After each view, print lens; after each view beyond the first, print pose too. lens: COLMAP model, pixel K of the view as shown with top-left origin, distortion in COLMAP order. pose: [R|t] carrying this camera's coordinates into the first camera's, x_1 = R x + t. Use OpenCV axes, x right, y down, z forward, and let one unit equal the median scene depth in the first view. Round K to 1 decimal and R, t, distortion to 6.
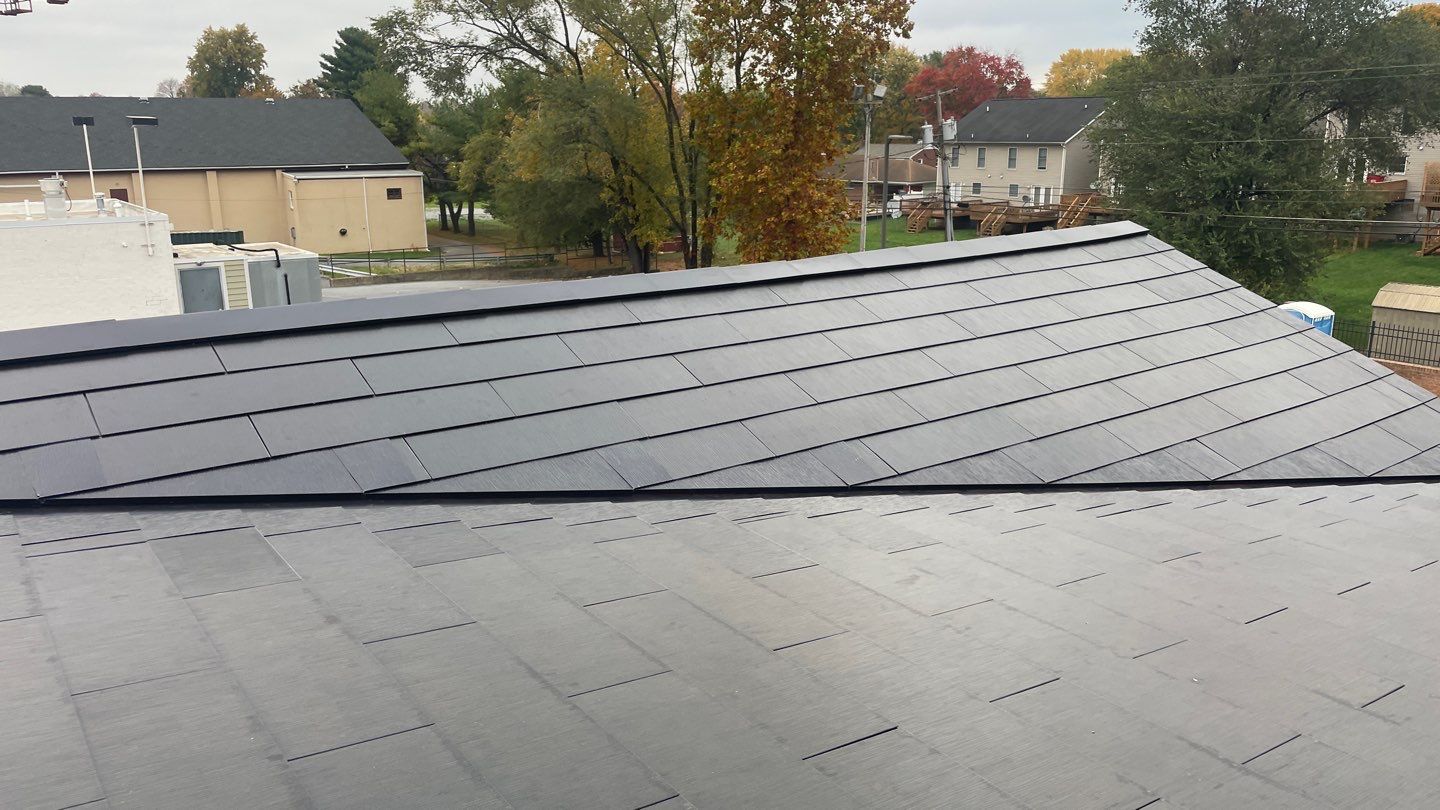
lens RADIAL K [[1101.0, 0, 720.0], [0, 1101.0, 405.0], [0, 0, 1]] dist [0.062538, -0.083229]
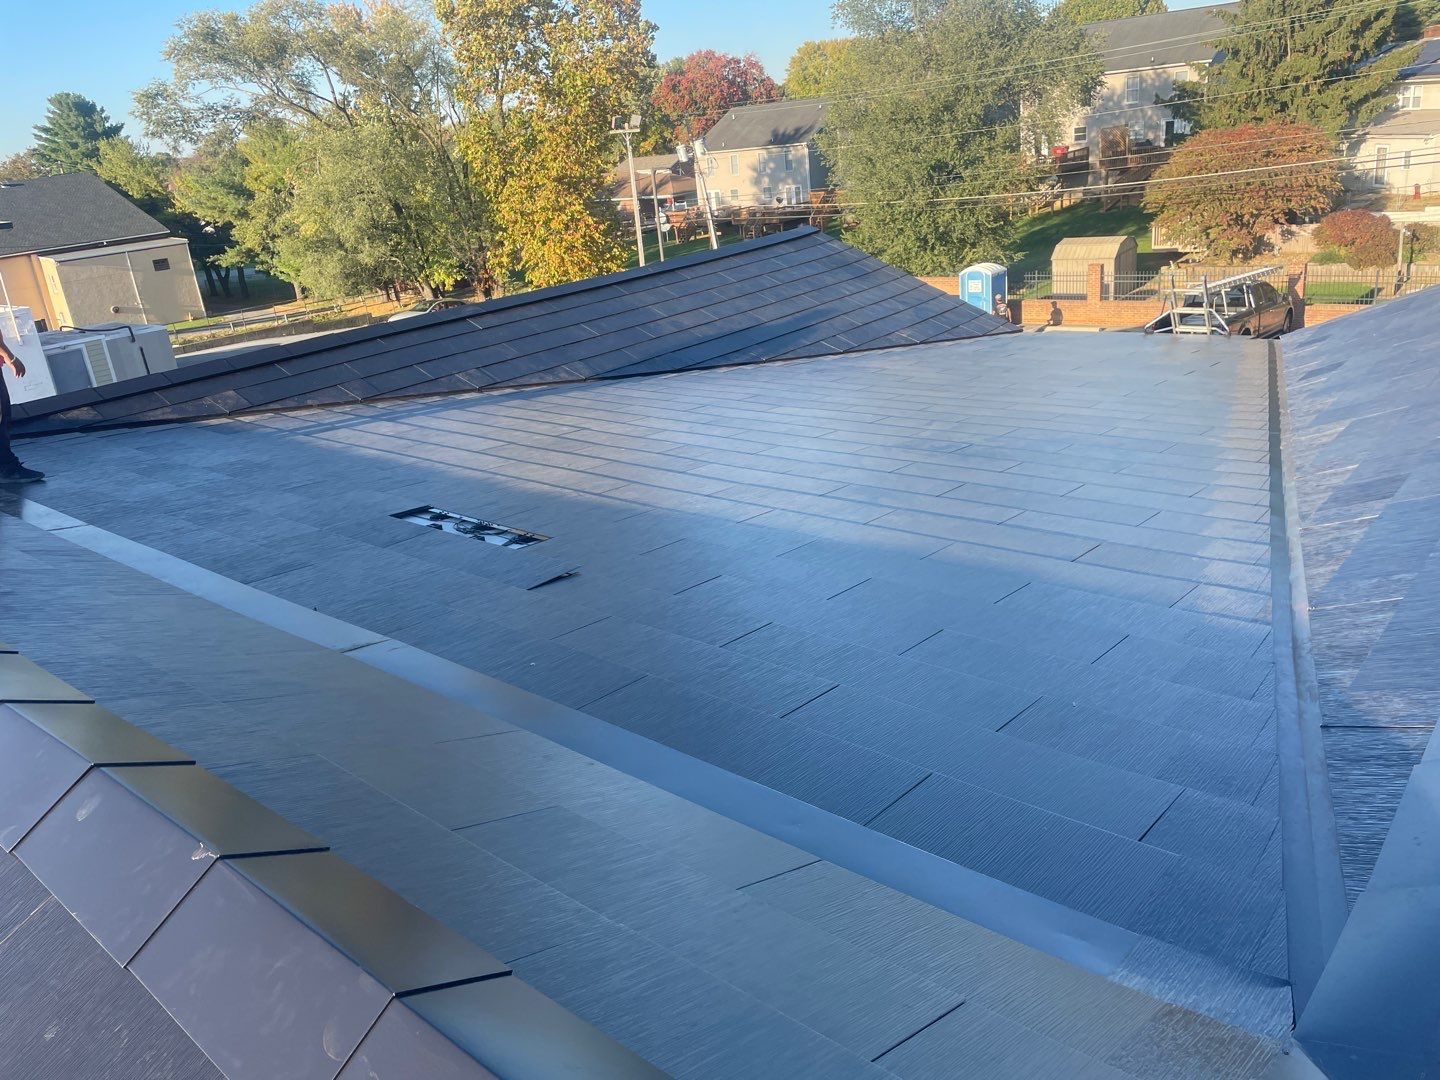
lens RADIAL K [[1106.3, 0, 729.4], [0, 1106.3, 536.9], [0, 0, 1]] dist [0.071761, -0.105002]
pose [[0.971411, -0.164778, 0.170909, -0.020867], [0.147543, 0.983015, 0.109149, 0.018678], [-0.185991, -0.080812, 0.979222, -0.125915]]
